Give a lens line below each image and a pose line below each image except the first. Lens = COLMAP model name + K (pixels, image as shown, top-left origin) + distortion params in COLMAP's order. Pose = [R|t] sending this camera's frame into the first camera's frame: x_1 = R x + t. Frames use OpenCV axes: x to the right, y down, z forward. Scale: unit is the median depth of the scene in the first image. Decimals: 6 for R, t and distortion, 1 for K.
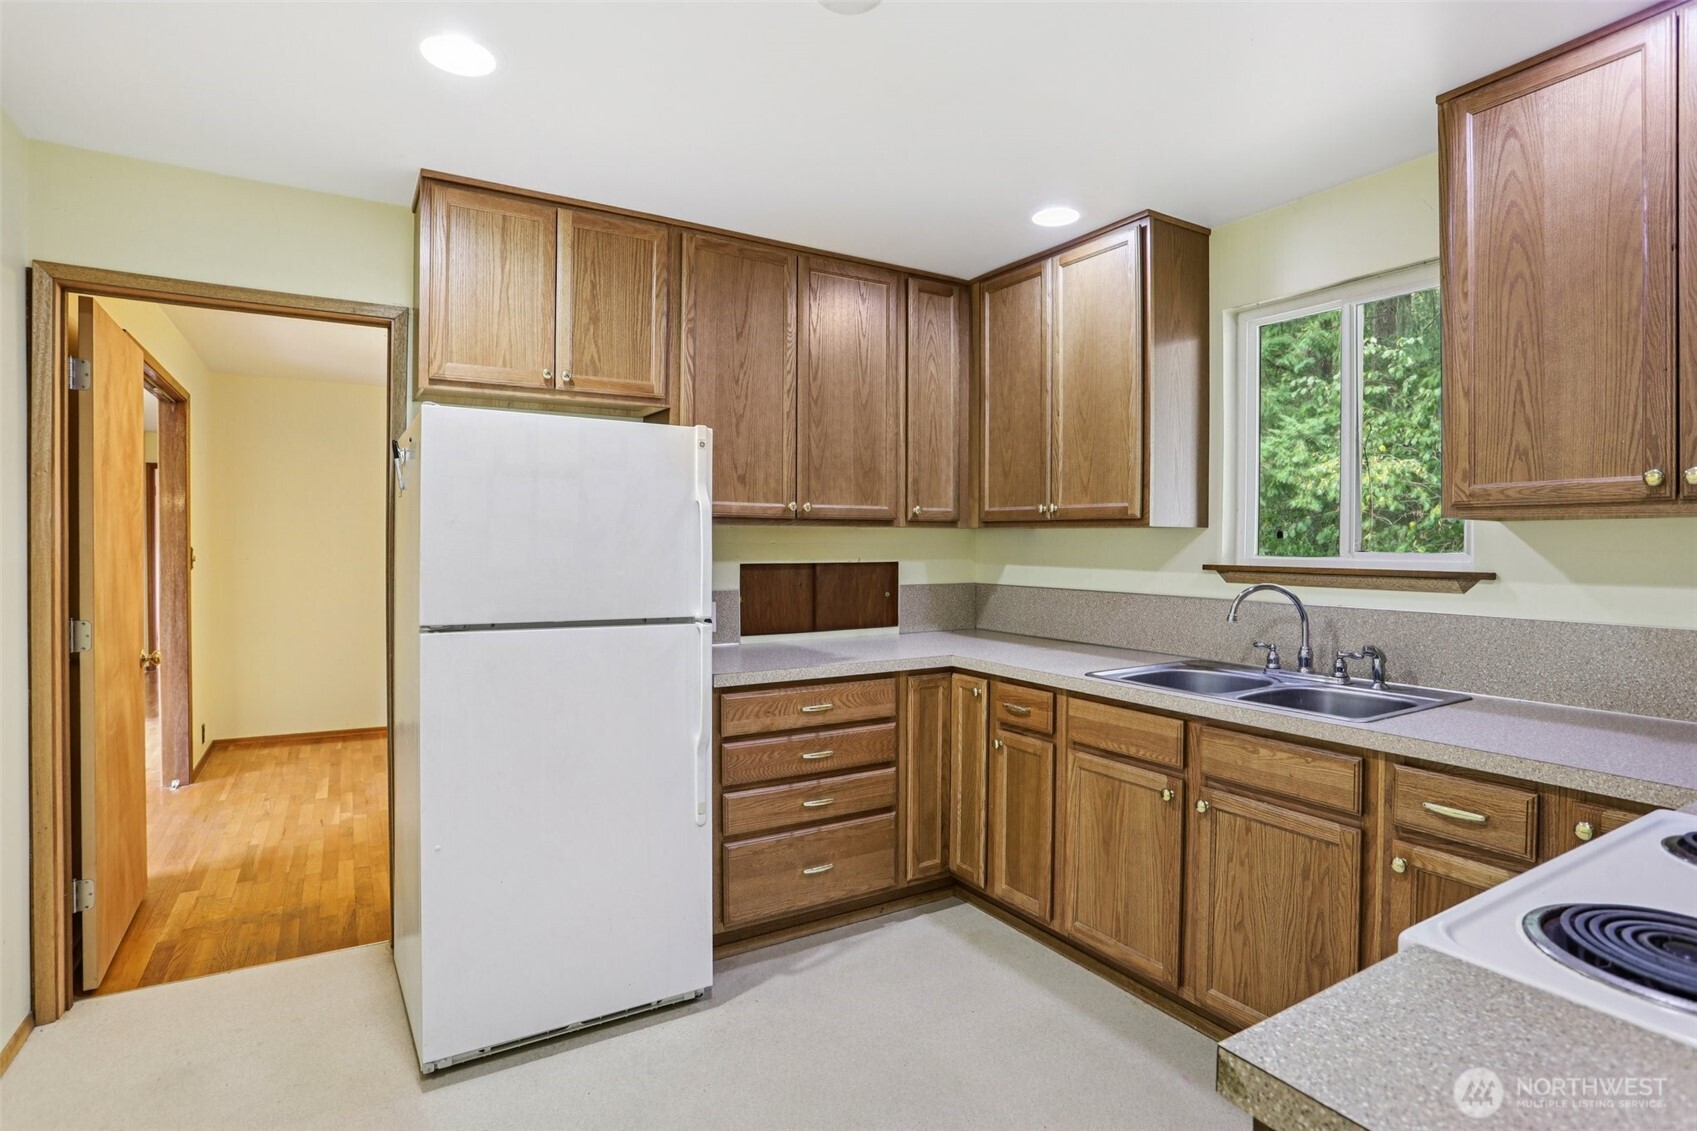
lens RADIAL K [[848.2, 0, 845.9], [0, 848.2, 551.1], [0, 0, 1]] dist [-0.073853, 0.034059]
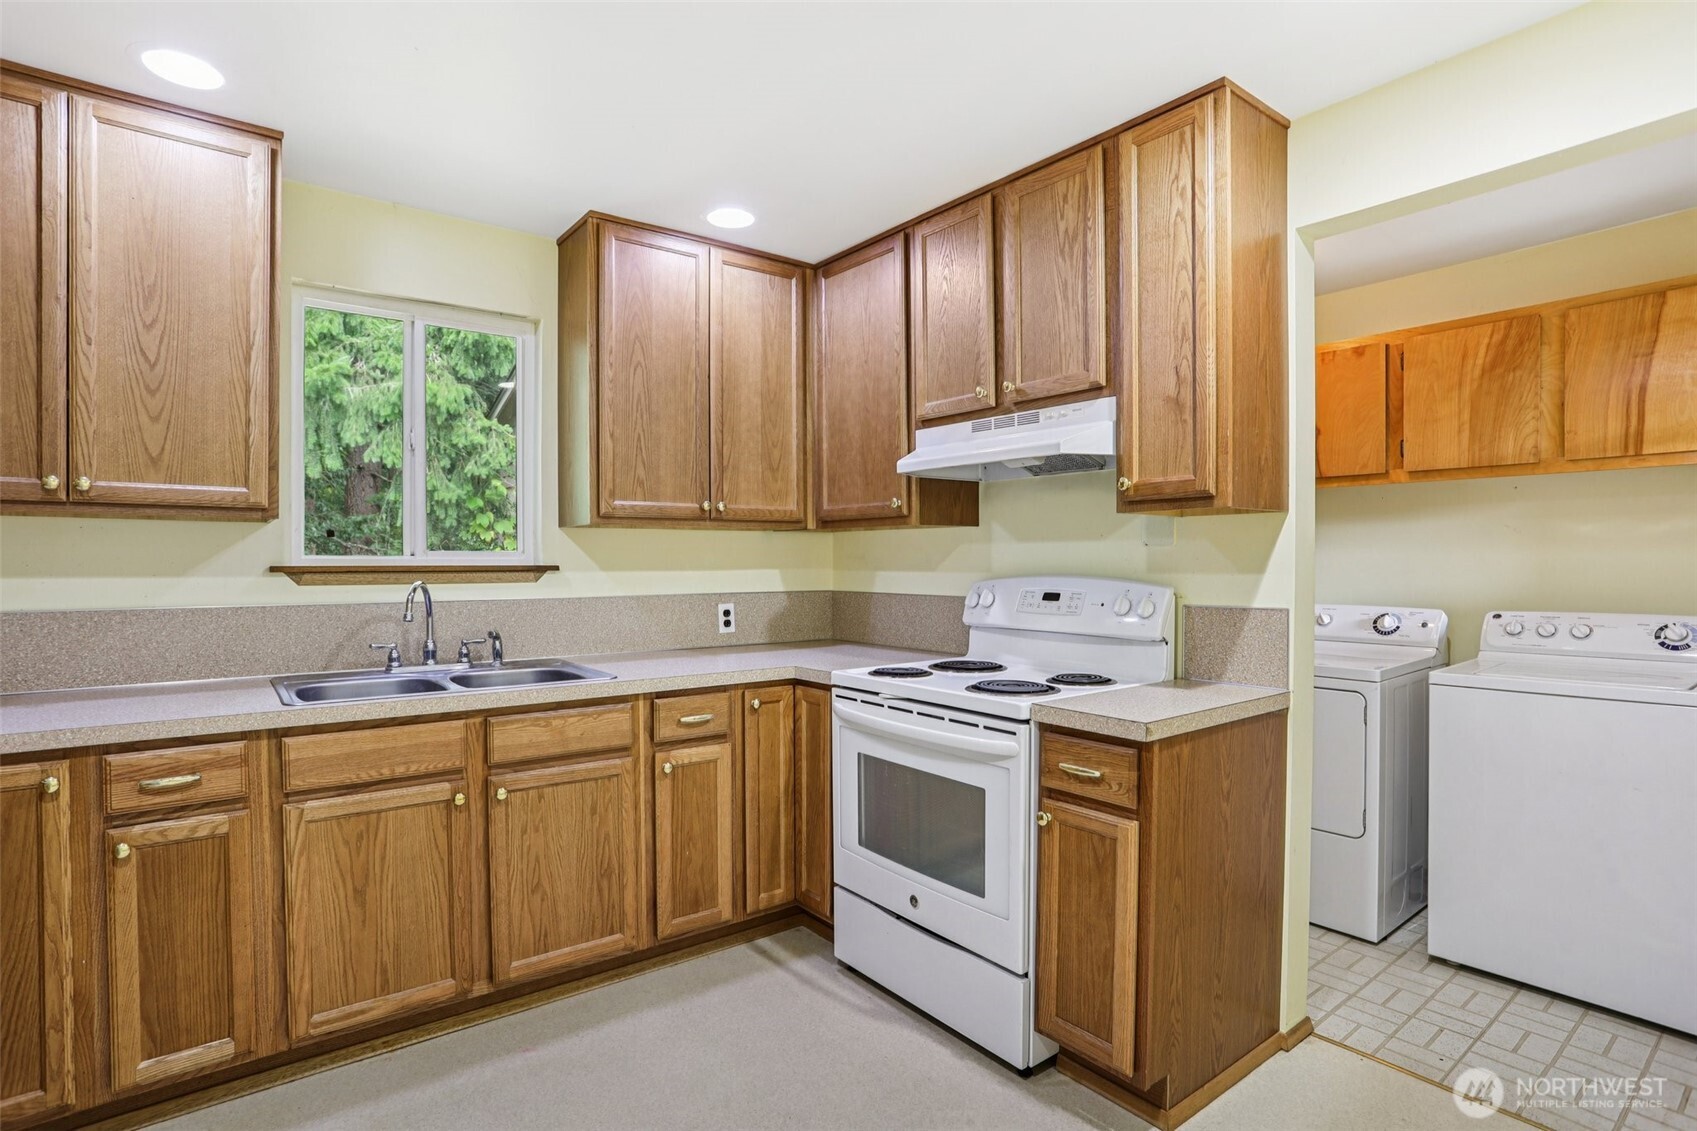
lens RADIAL K [[852.9, 0, 842.2], [0, 852.9, 573.3], [0, 0, 1]] dist [-0.077295, 0.035679]
pose [[-0.115735, -0.018305, 0.993111, -0.567035], [0.009439, 0.999765, 0.019528, 0.014484], [-0.993235, 0.011634, -0.115535, 0.607208]]
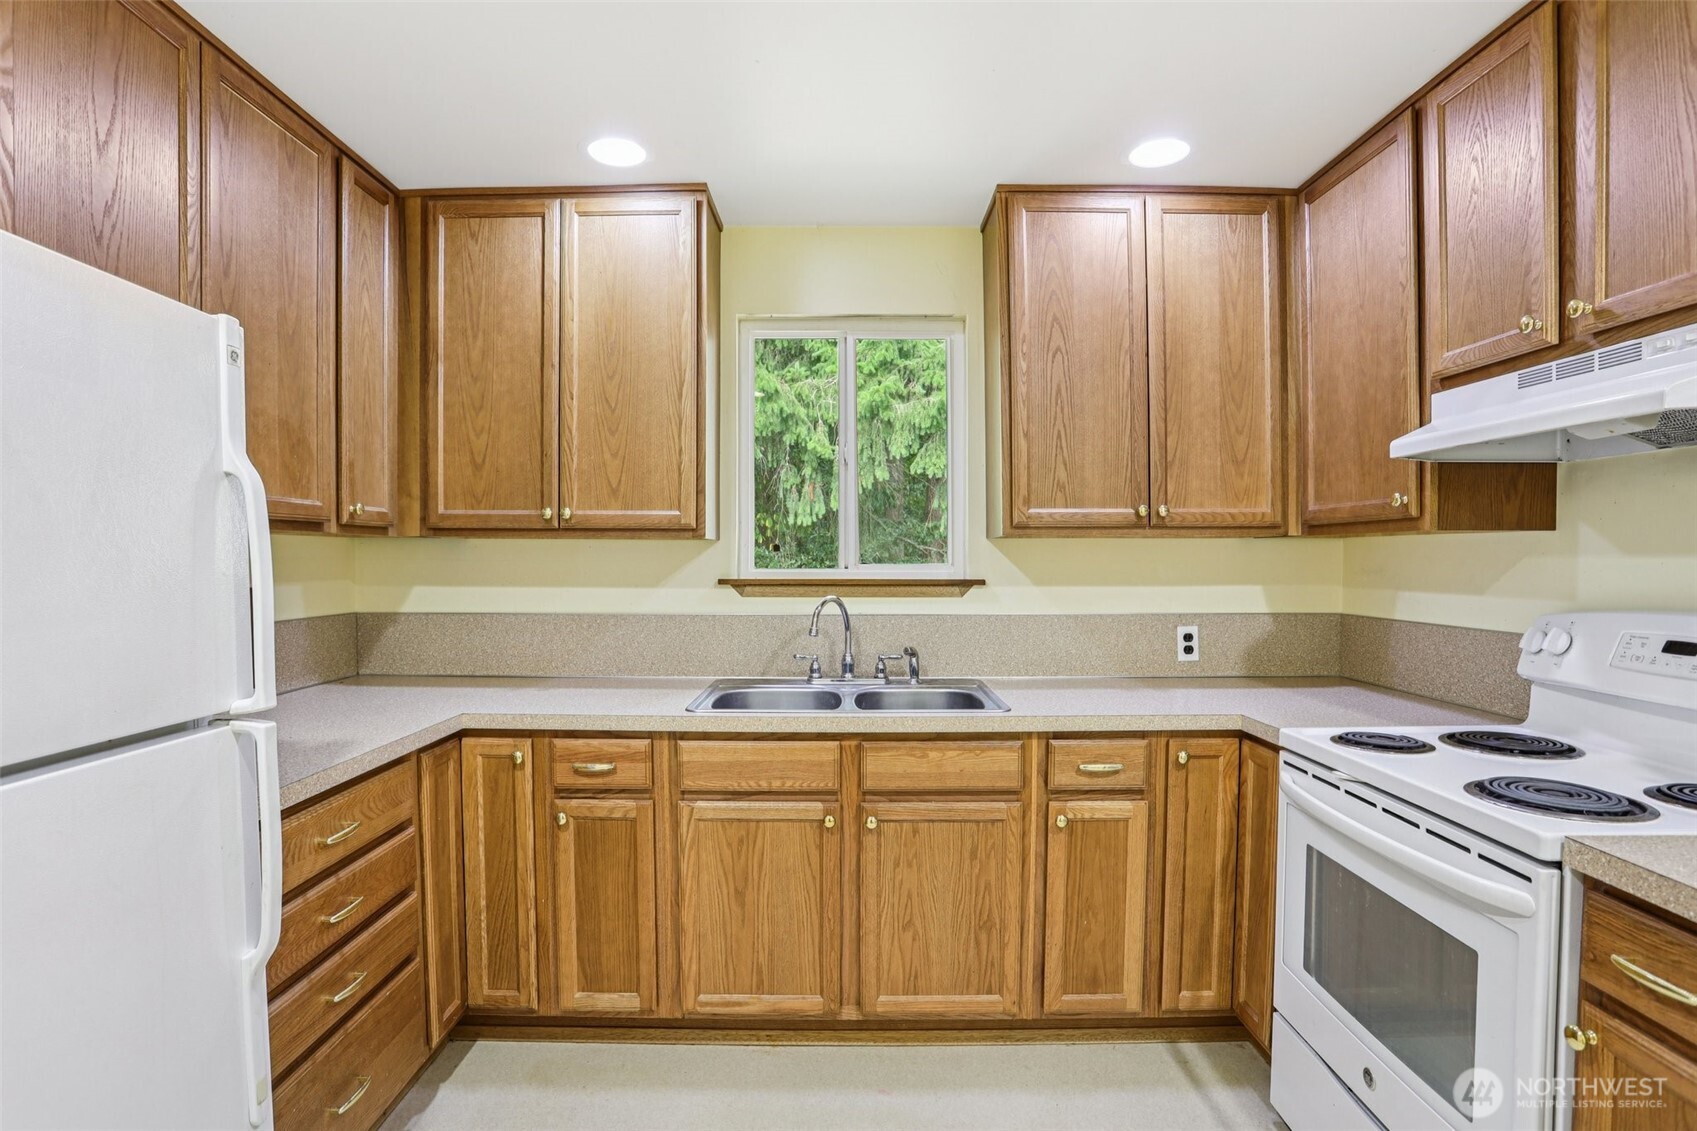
lens RADIAL K [[858.6, 0, 839.3], [0, 858.6, 592.7], [0, 0, 1]] dist [-0.079278, 0.029769]
pose [[0.520681, -0.038234, 0.852895, -0.391077], [0.010043, 0.999202, 0.038662, -0.005259], [-0.853692, -0.011564, 0.520649, 0.441466]]
